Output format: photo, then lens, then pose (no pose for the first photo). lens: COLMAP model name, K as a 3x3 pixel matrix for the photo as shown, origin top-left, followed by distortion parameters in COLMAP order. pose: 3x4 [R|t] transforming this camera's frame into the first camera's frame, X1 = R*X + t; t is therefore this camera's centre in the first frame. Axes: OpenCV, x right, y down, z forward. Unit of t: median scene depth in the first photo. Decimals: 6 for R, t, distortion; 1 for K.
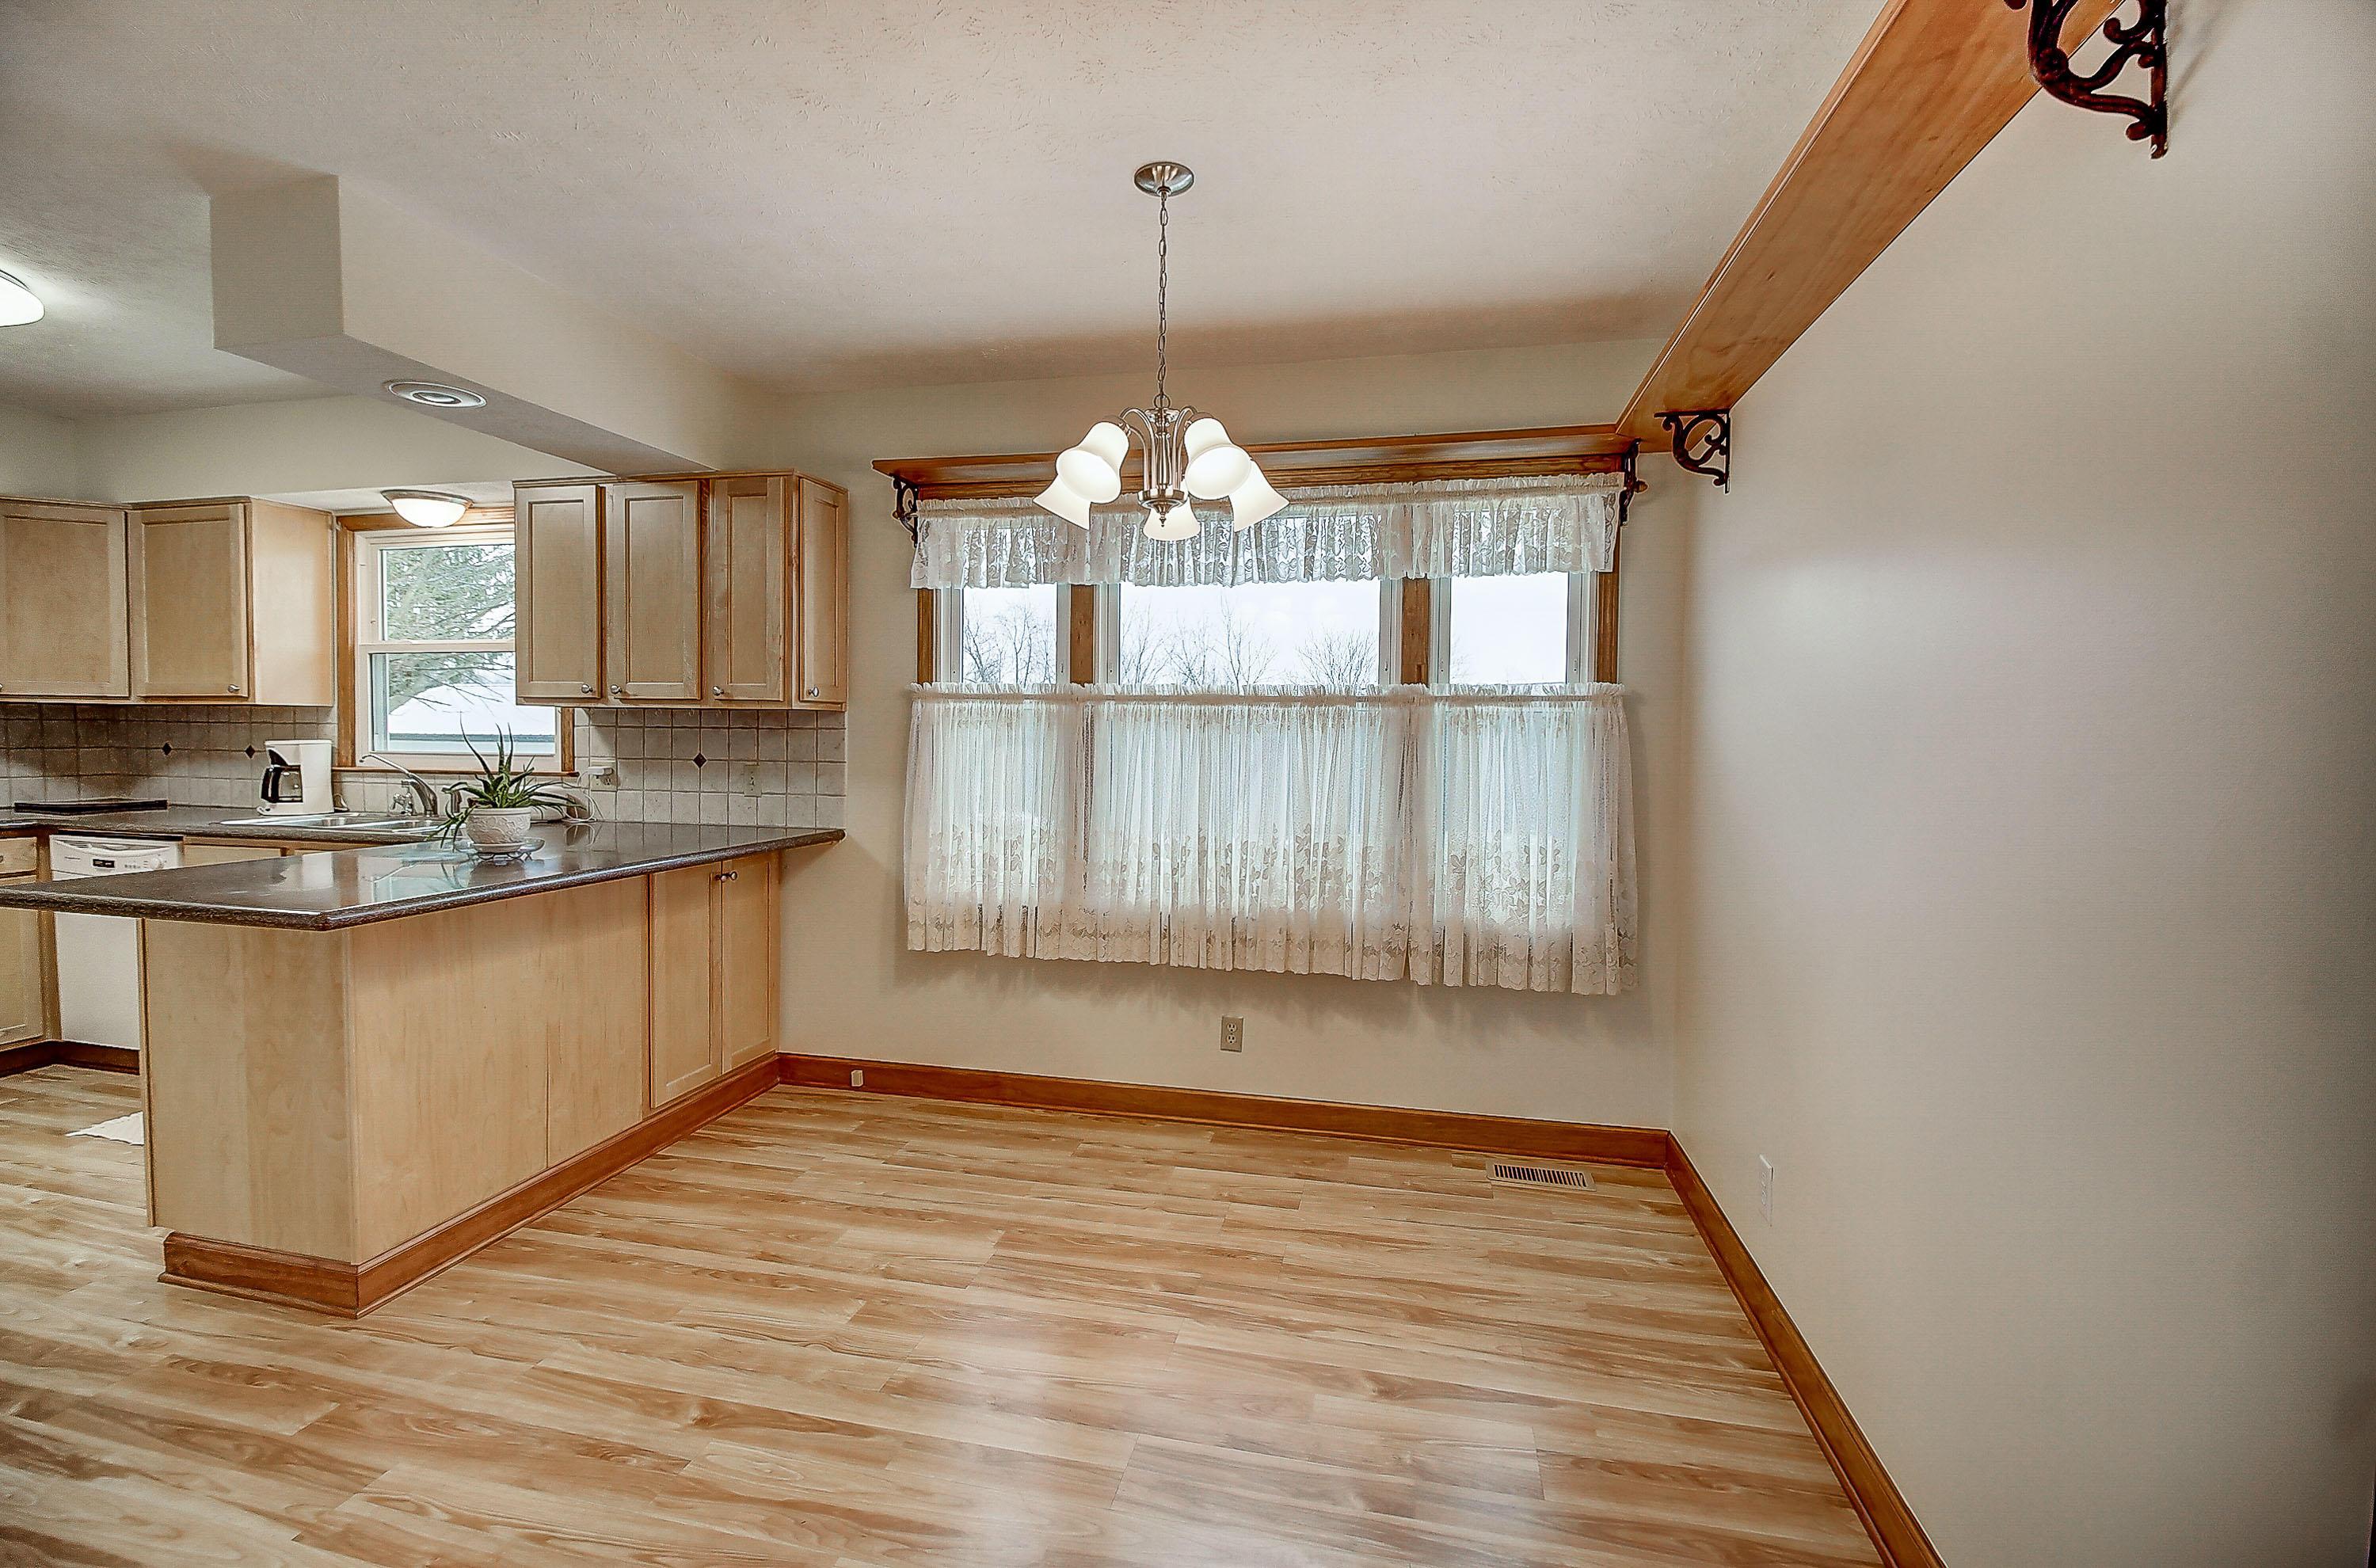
lens RADIAL K [[1059.4, 0, 1170.4], [0, 1059.4, 777.9], [0, 0, 1]] dist [-0.006943, -0.007378]
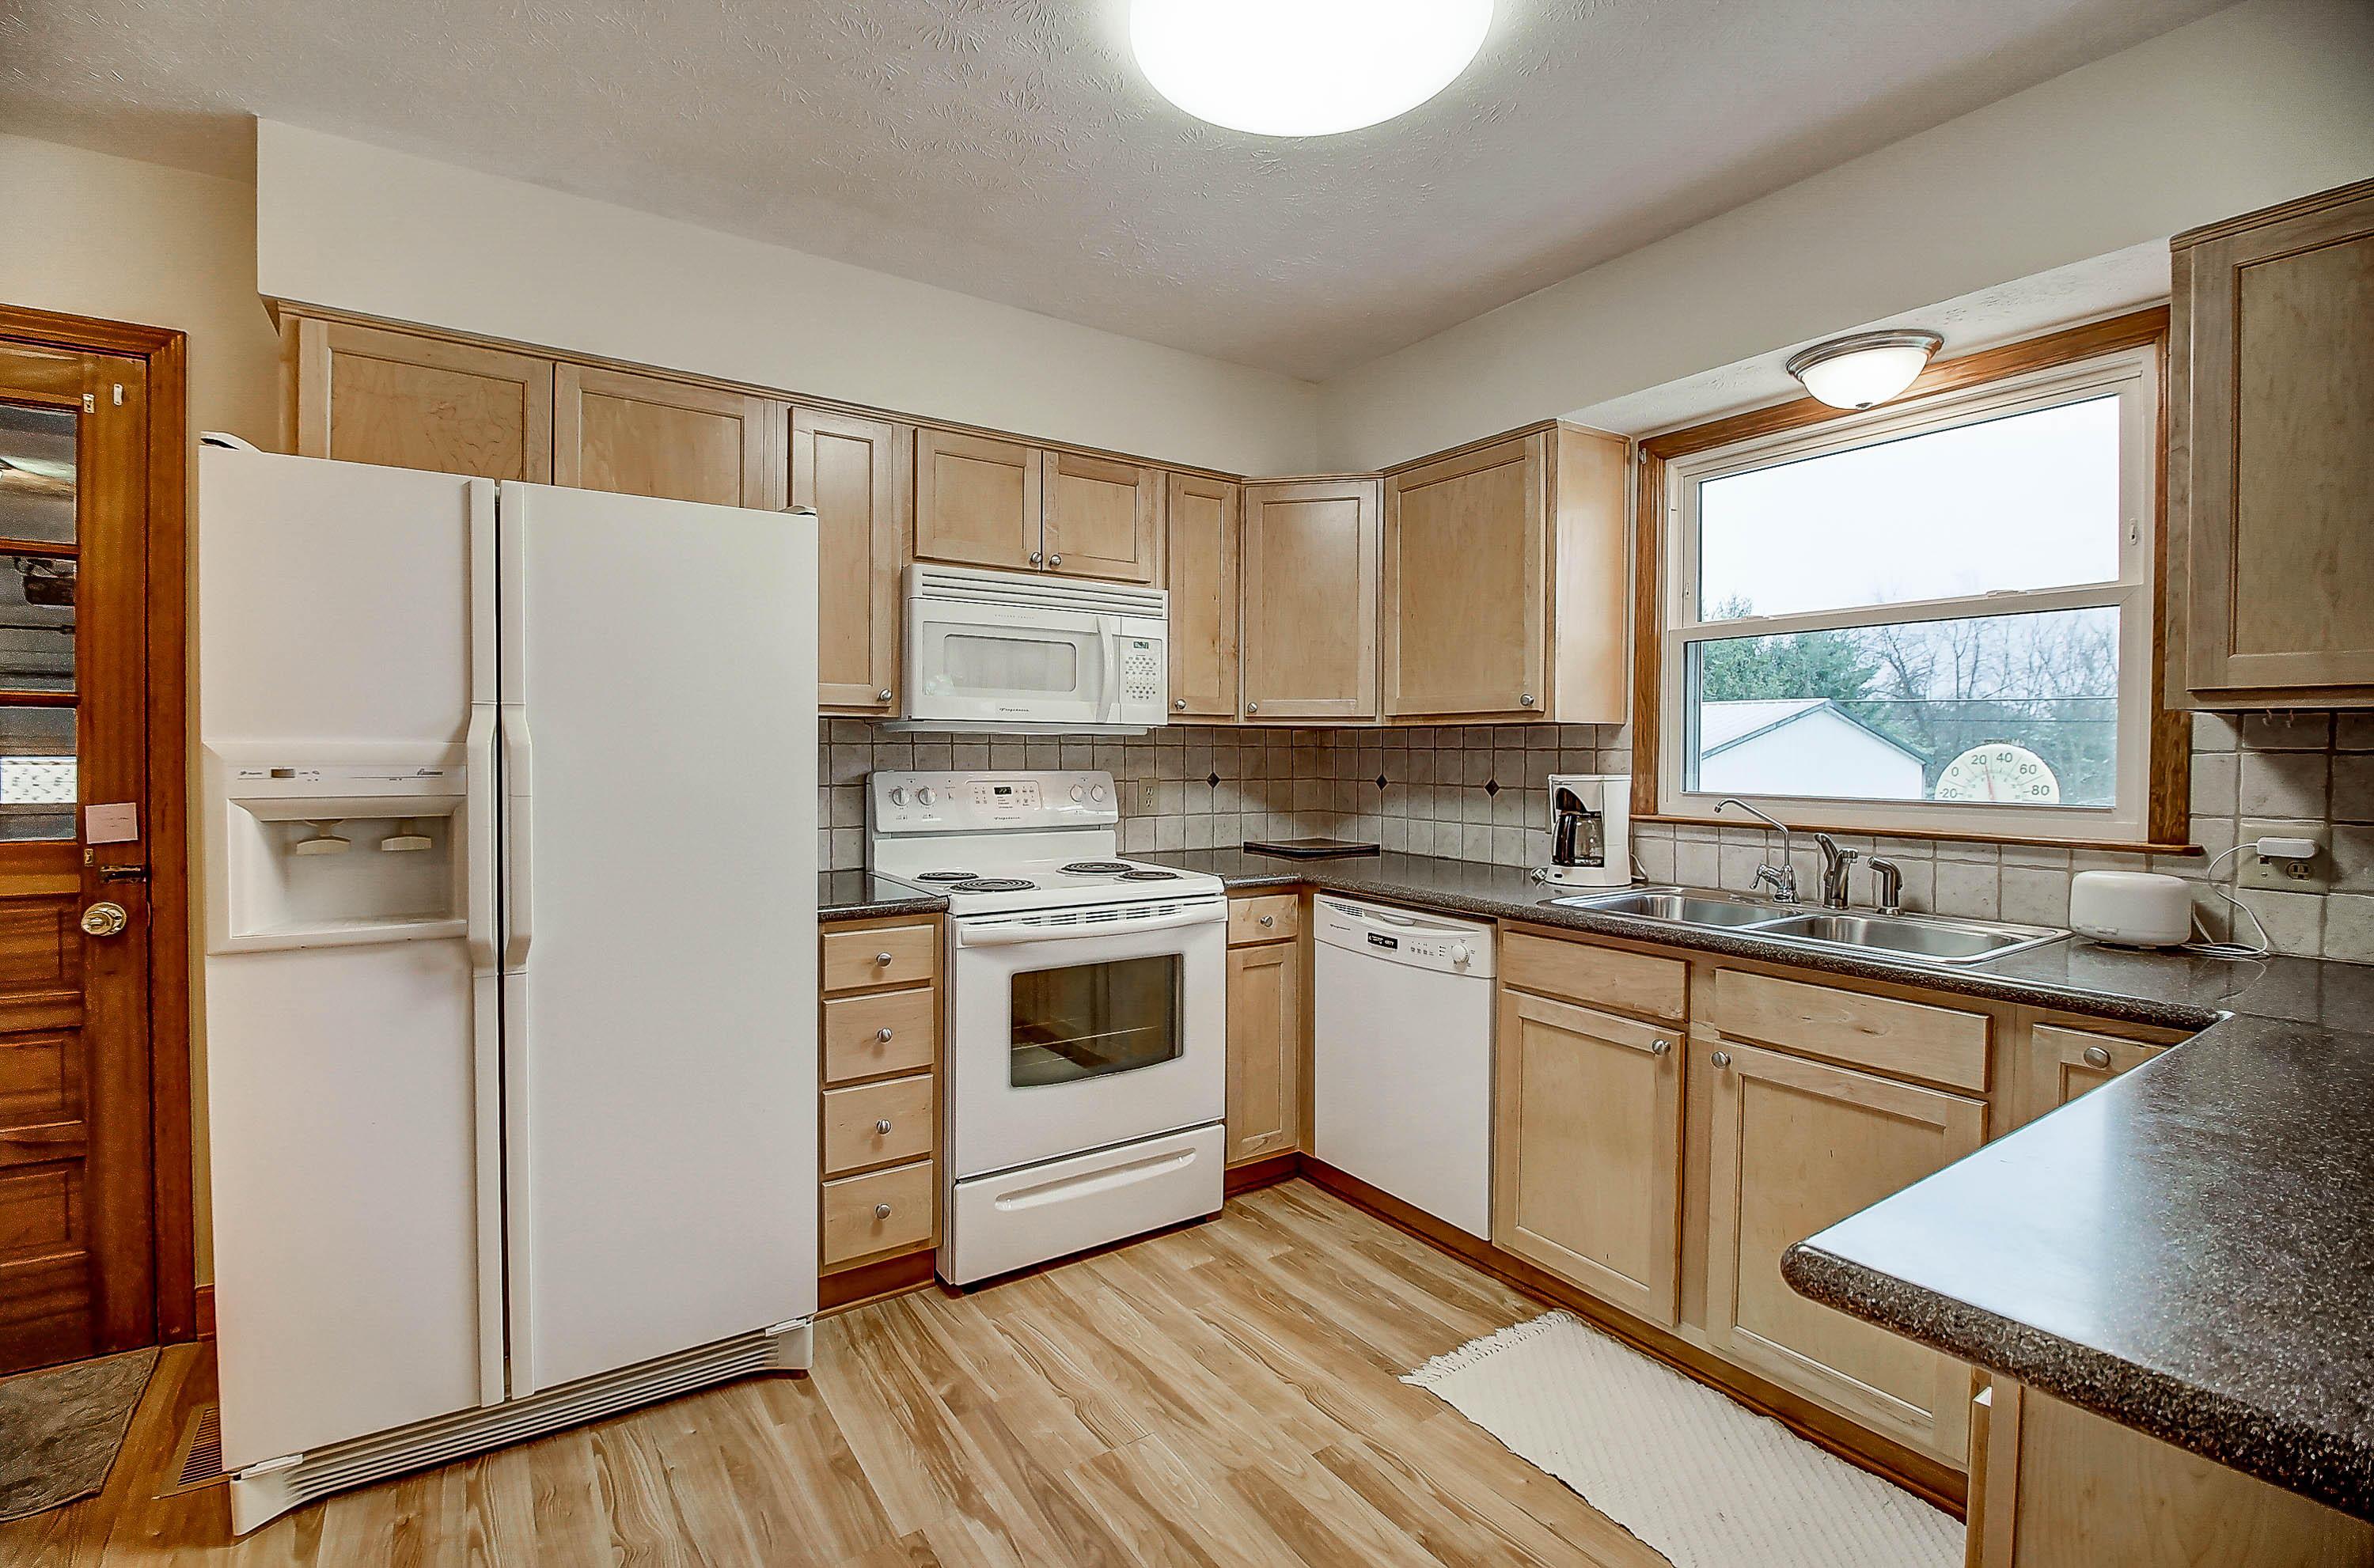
lens RADIAL K [[1058.5, 0, 1166.0], [0, 1058.5, 767.5], [0, 0, 1]] dist [-0.006943, -0.007378]
pose [[0.722118, 0.004588, -0.691754, -0.625926], [-0.026953, 0.999405, -0.021508, -0.020498], [0.691244, 0.034176, 0.721813, 0.356591]]
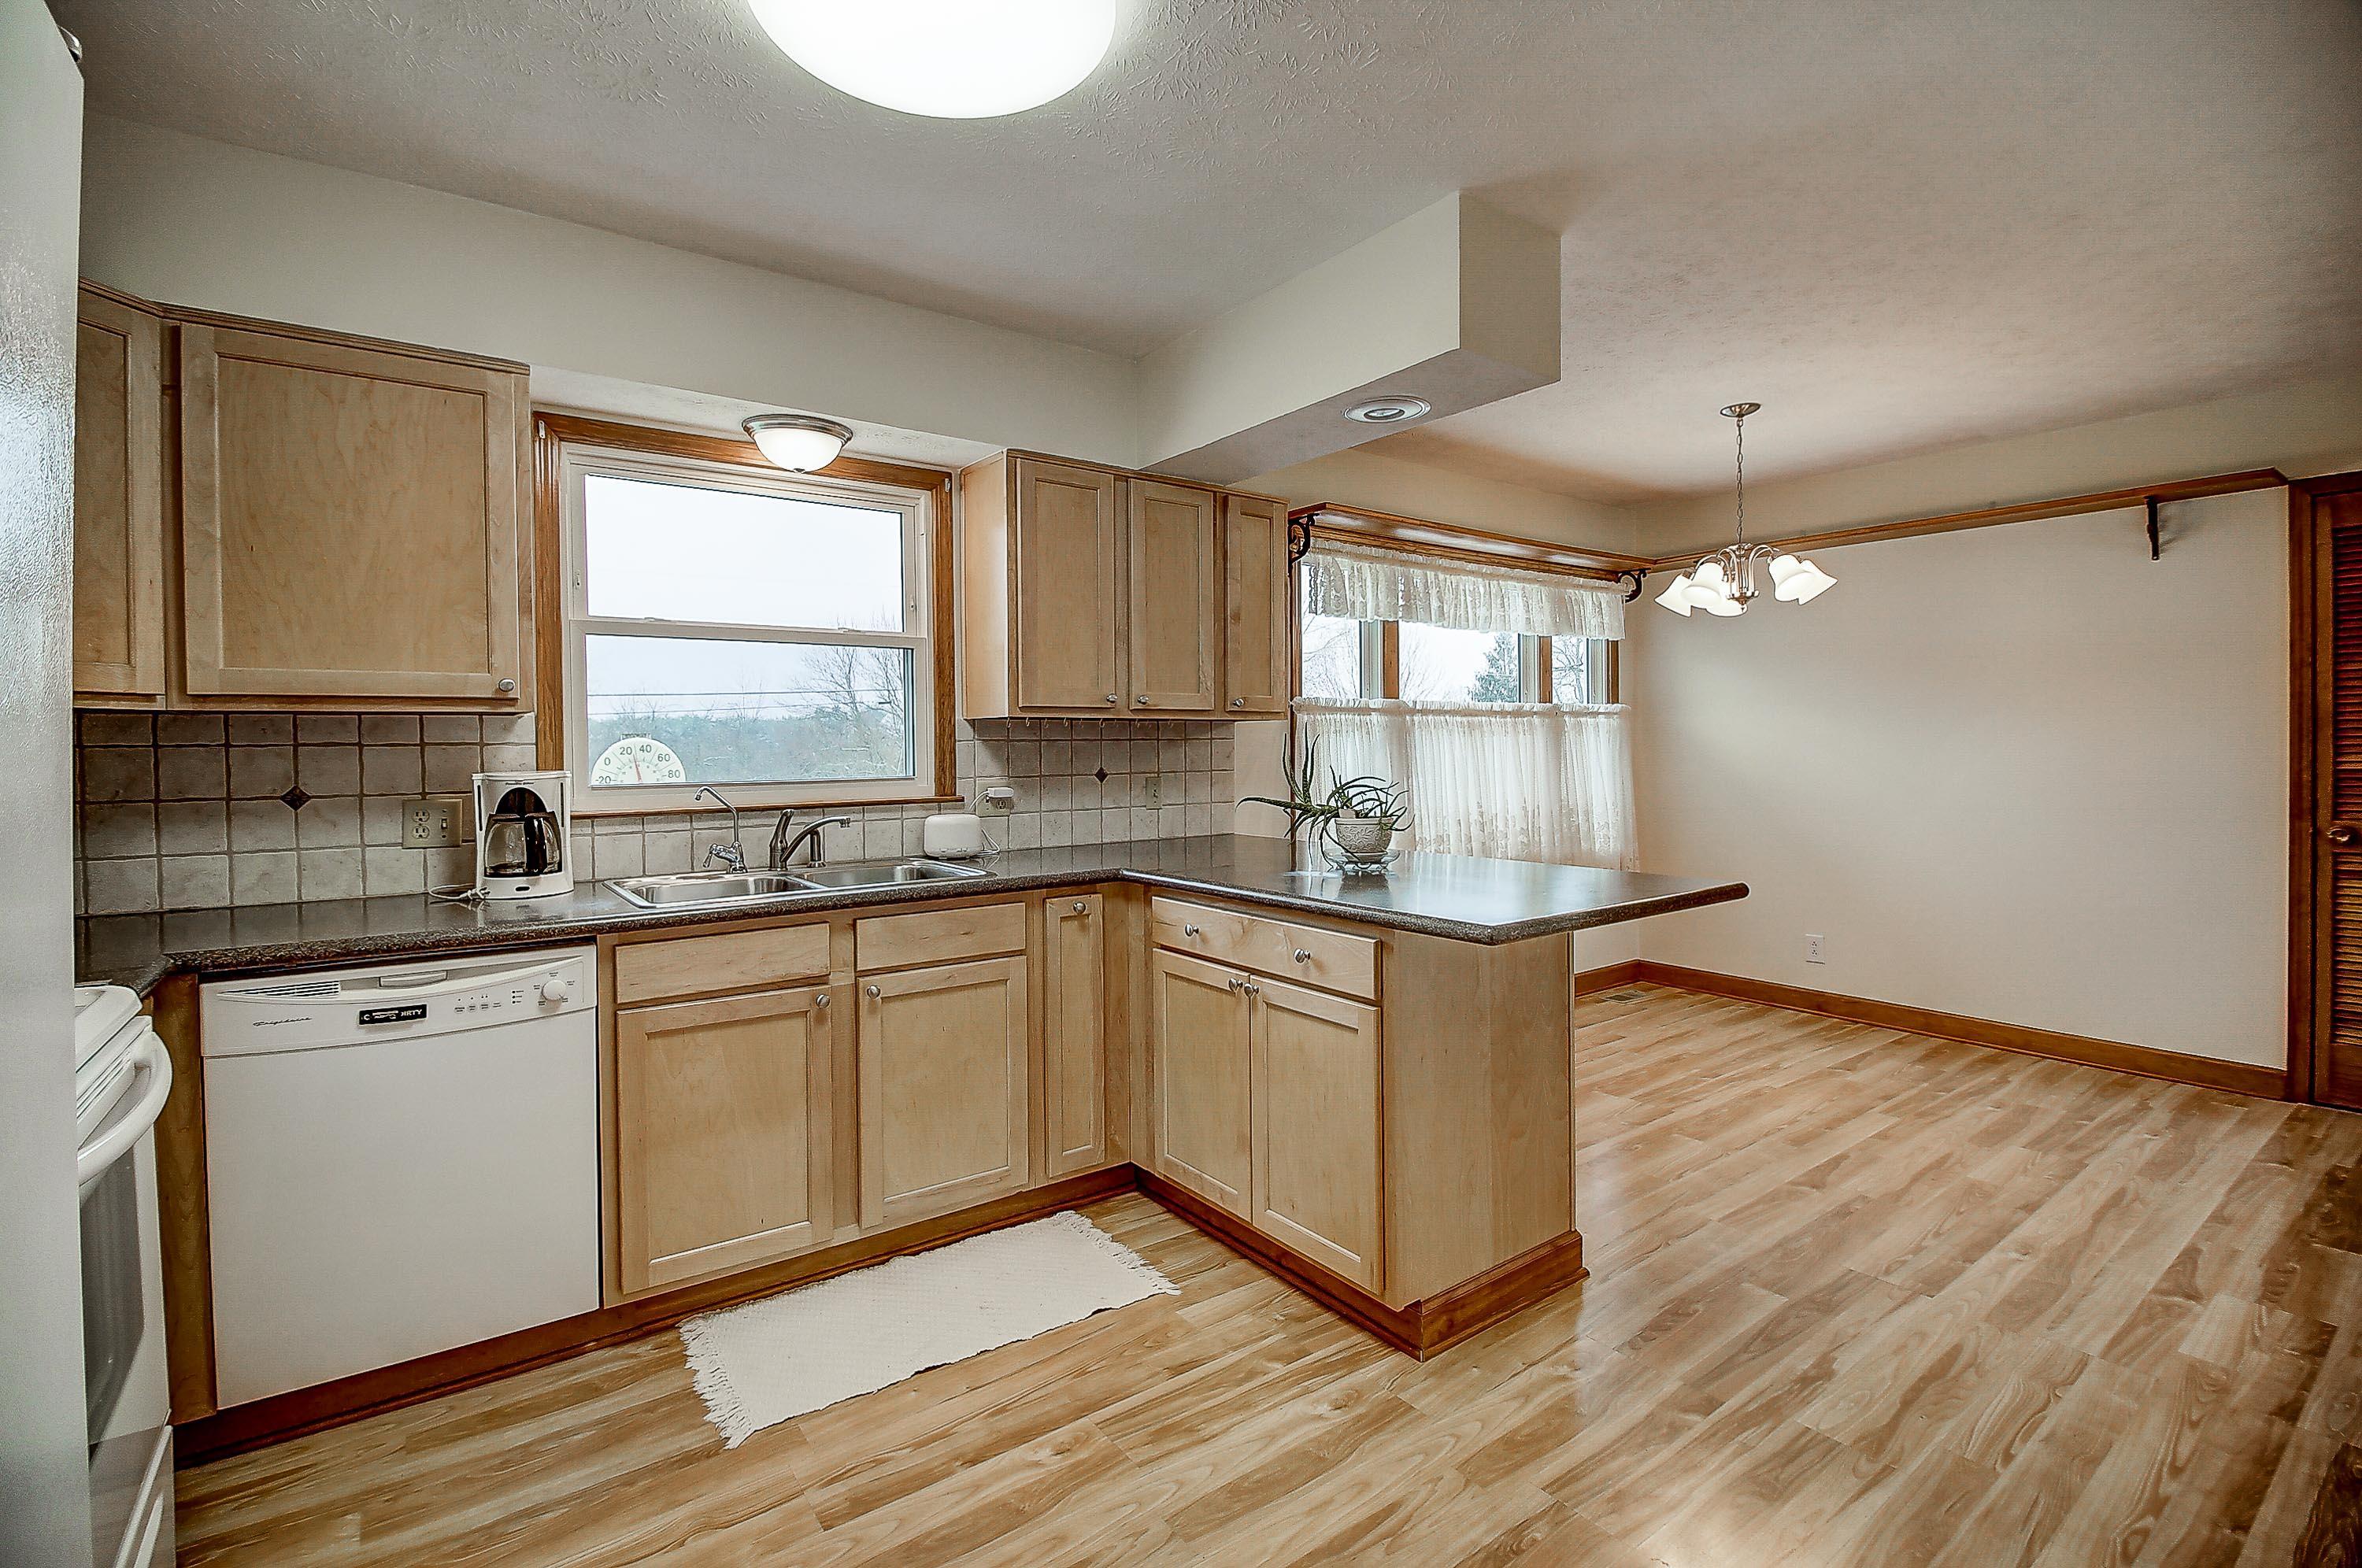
lens RADIAL K [[1053.1, 0, 1169.7], [0, 1053.1, 757.5], [0, 0, 1]] dist [-0.006943, -0.007378]
pose [[0.661516, -0.029087, 0.749367, -1.169386], [0.048526, 0.998814, -0.004068, -0.026578], [-0.748360, 0.039055, 0.662142, 0.360287]]
